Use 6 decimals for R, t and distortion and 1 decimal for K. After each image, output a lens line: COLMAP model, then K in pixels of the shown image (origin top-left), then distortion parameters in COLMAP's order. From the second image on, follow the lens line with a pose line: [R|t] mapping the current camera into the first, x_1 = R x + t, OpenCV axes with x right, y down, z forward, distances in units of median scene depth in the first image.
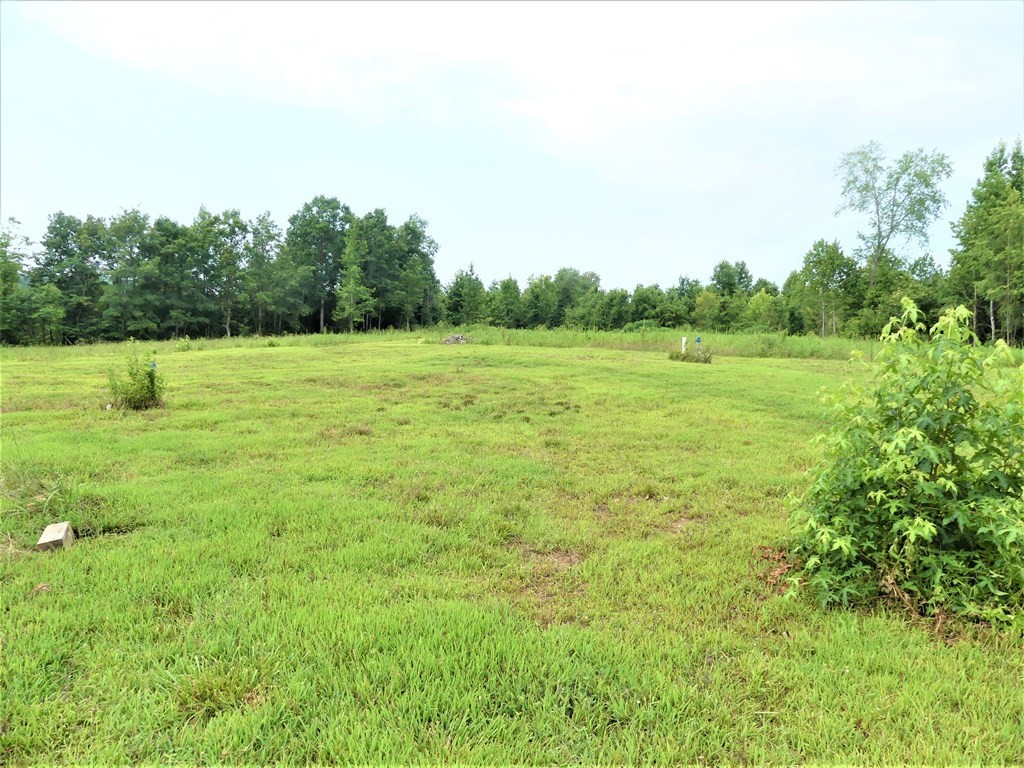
lens RADIAL K [[781.8, 0, 505.4], [0, 781.8, 384.3], [0, 0, 1]] dist [-0.014223, 0.033892]
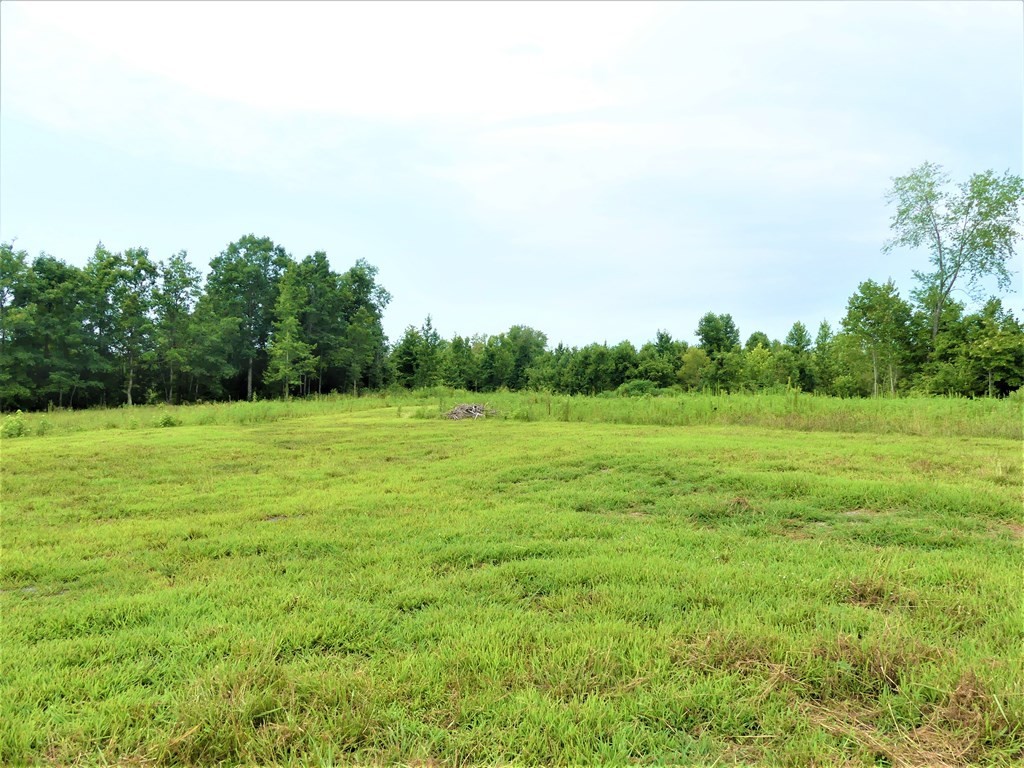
lens RADIAL K [[781.8, 0, 502.6], [0, 781.8, 380.8], [0, 0, 1]] dist [-0.014223, 0.033892]
pose [[0.996374, -0.008881, 0.084613, -0.041678], [0.015912, 0.996440, -0.082793, -0.013436], [-0.083576, 0.083839, 0.992968, 0.171536]]
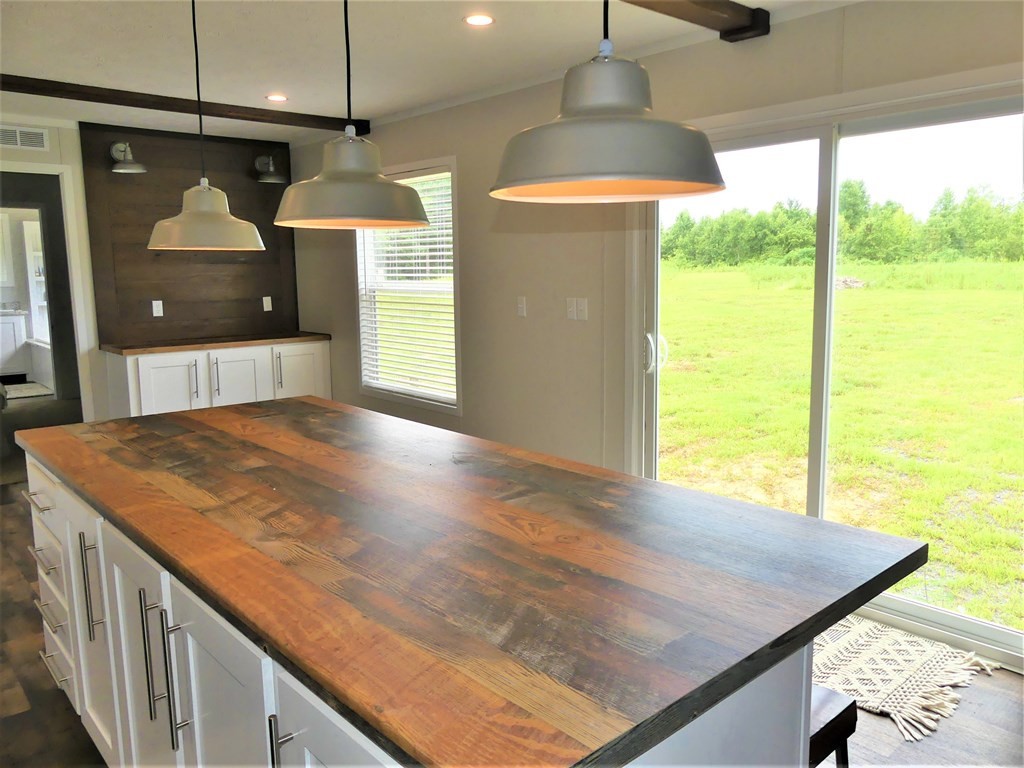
lens RADIAL K [[781.8, 0, 507.5], [0, 781.8, 377.9], [0, 0, 1]] dist [-0.014223, 0.033892]
pose [[0.998431, -0.040301, 0.038868, -0.201528], [0.036954, 0.995839, 0.083298, -0.020687], [-0.042064, -0.081731, 0.995766, 0.108868]]
